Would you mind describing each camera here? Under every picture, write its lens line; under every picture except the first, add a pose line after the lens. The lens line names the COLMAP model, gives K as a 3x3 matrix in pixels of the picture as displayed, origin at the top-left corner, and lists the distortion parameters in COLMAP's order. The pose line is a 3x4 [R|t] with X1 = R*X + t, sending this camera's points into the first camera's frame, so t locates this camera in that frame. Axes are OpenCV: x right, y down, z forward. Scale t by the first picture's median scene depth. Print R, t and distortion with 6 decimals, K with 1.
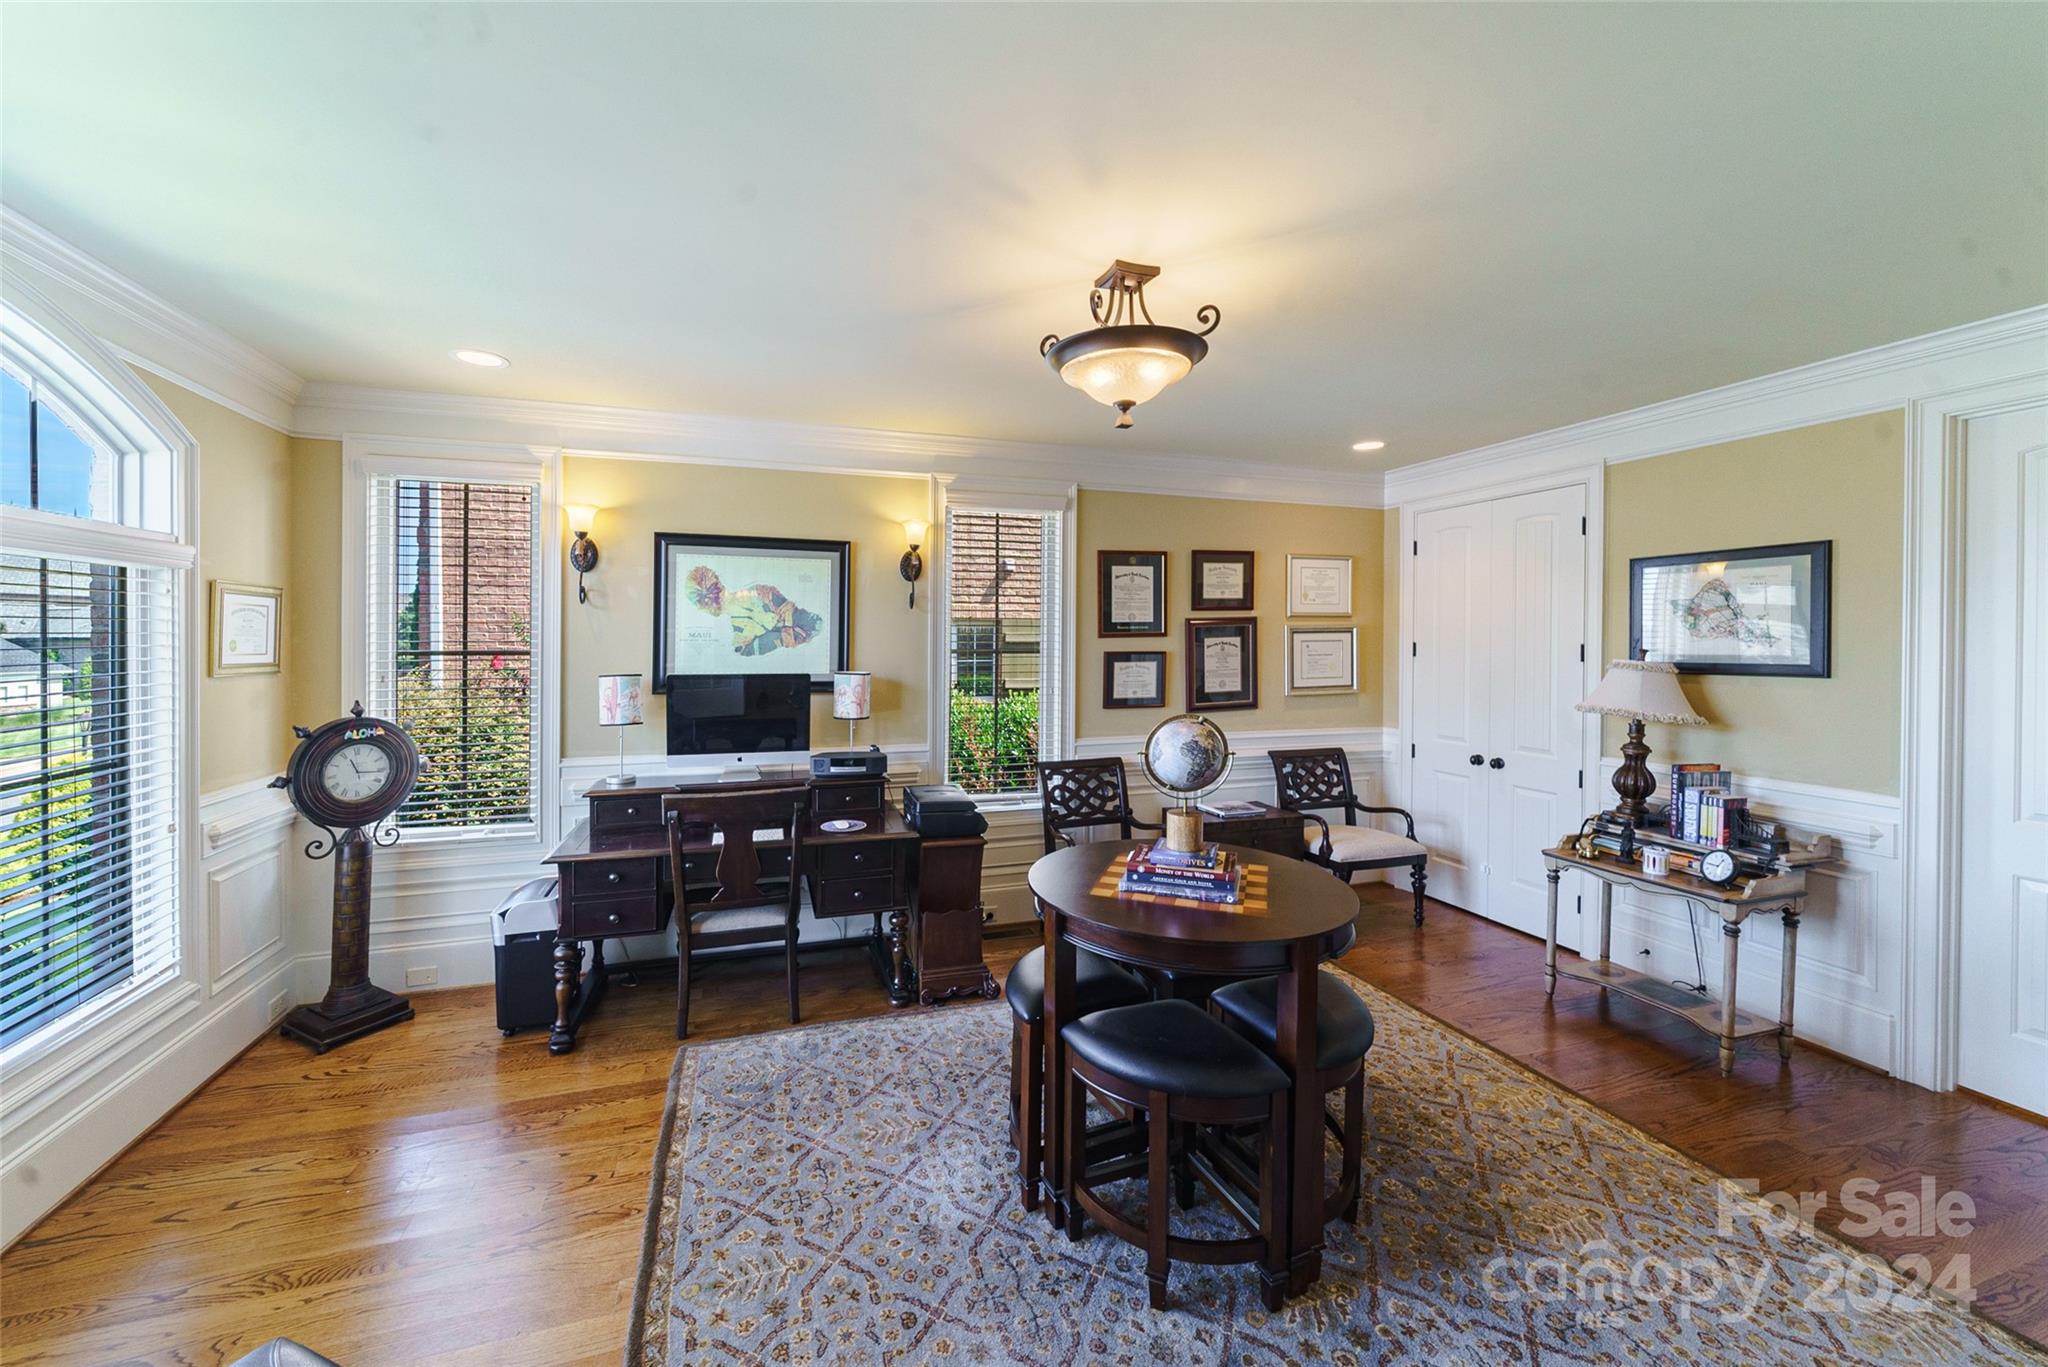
lens RADIAL K [[738.2, 0, 999.0], [0, 738.2, 637.9], [0, 0, 1]] dist [-0.005152, -0.000552]
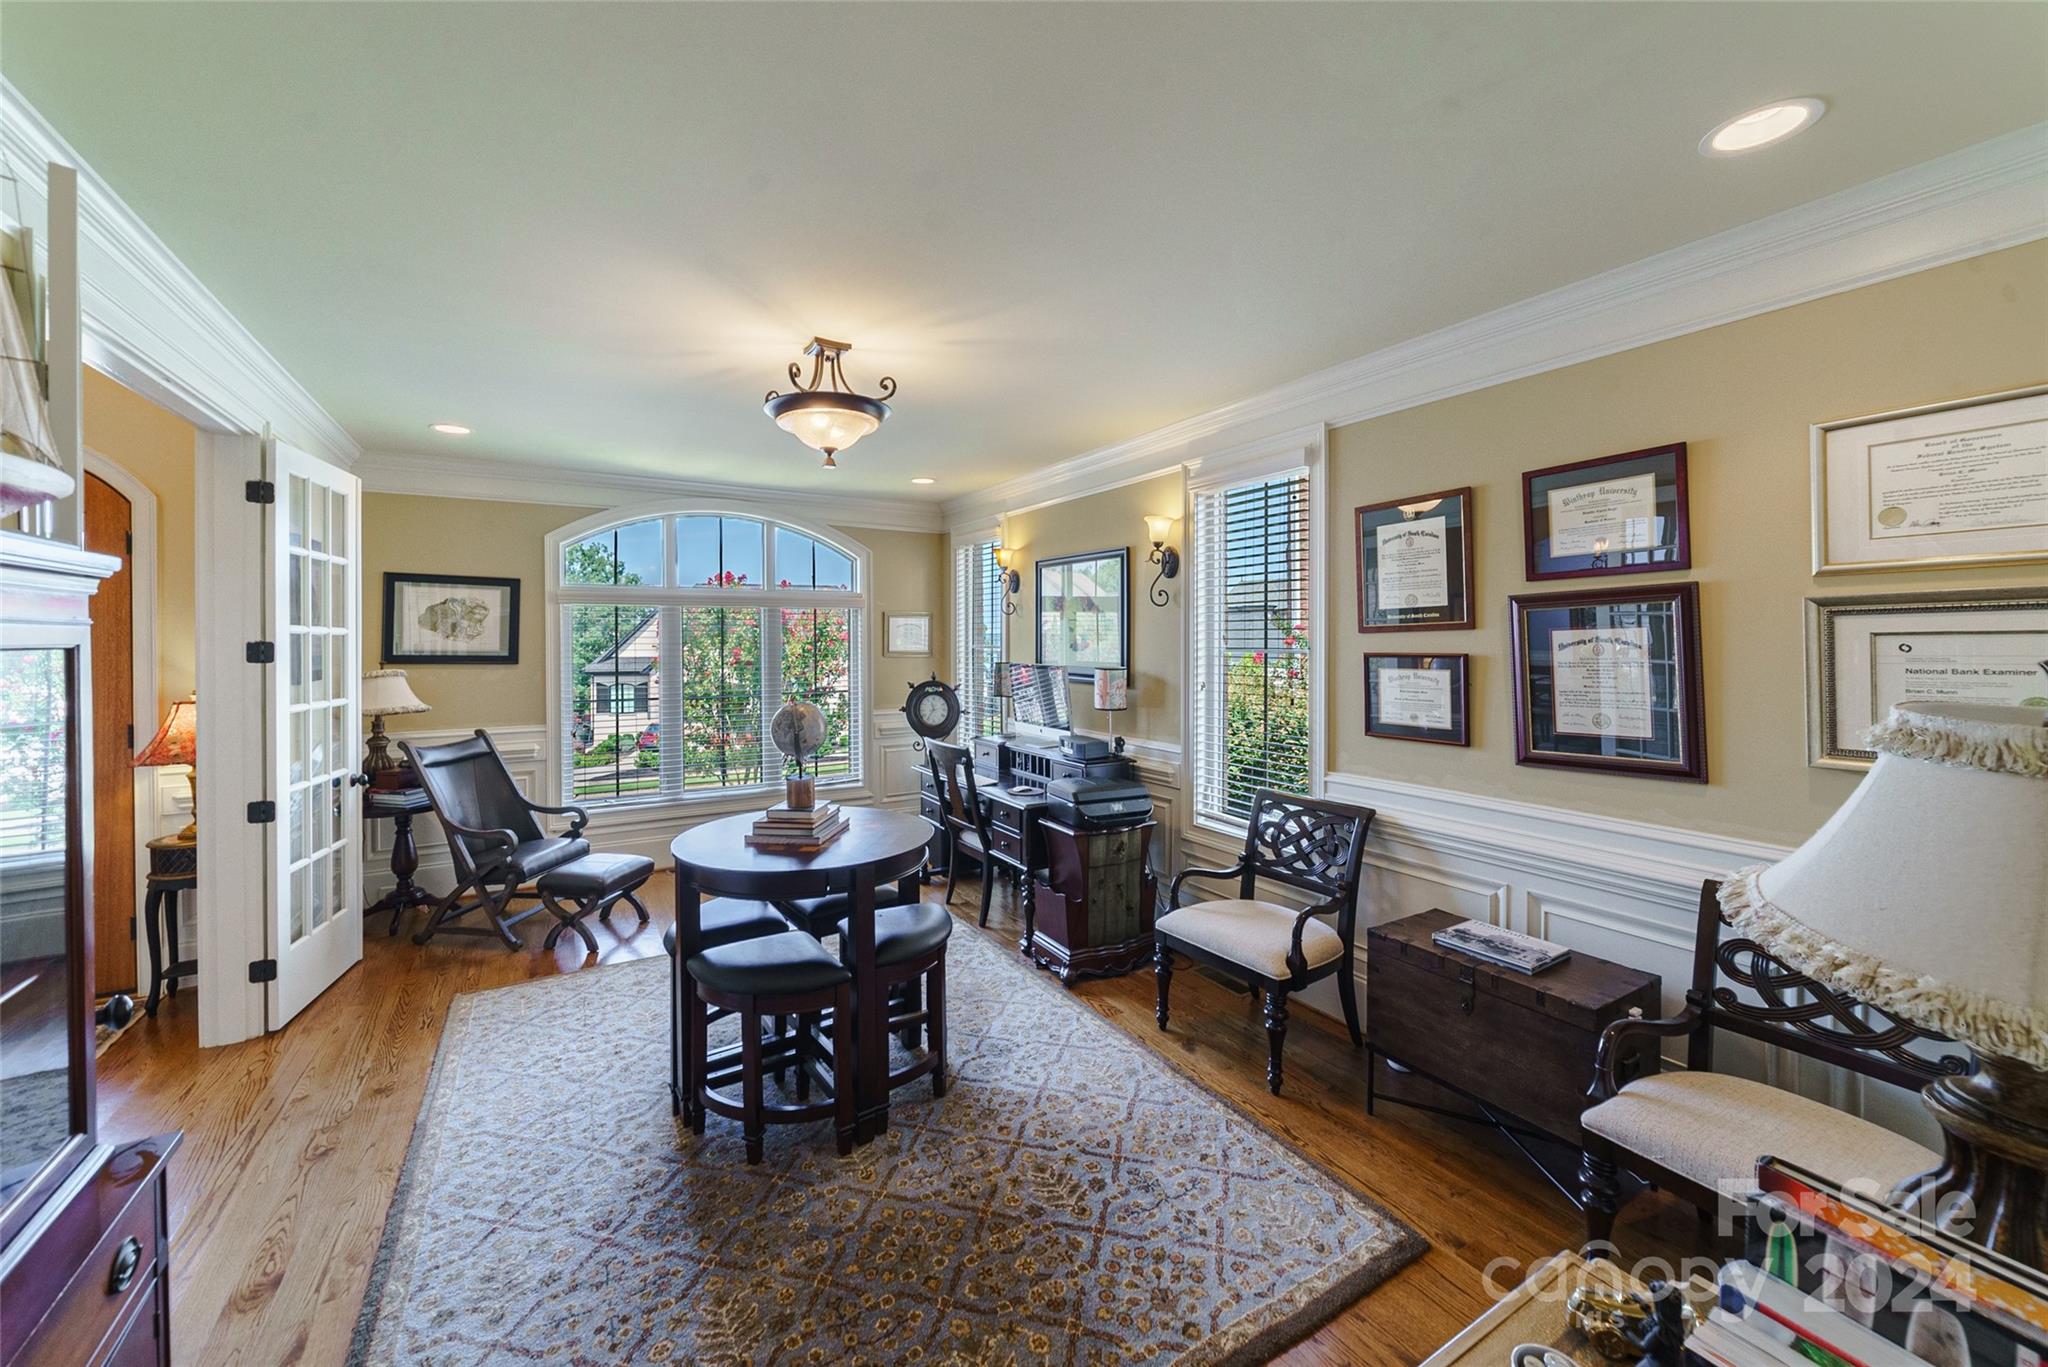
lens RADIAL K [[738.2, 0, 949.4], [0, 738.2, 636.3], [0, 0, 1]] dist [-0.005152, -0.000552]
pose [[0.216361, -0.005901, -0.976296, 0.728837], [0.011725, 0.999925, -0.003445, 0.001231], [0.976243, -0.010702, 0.216414, 0.471090]]
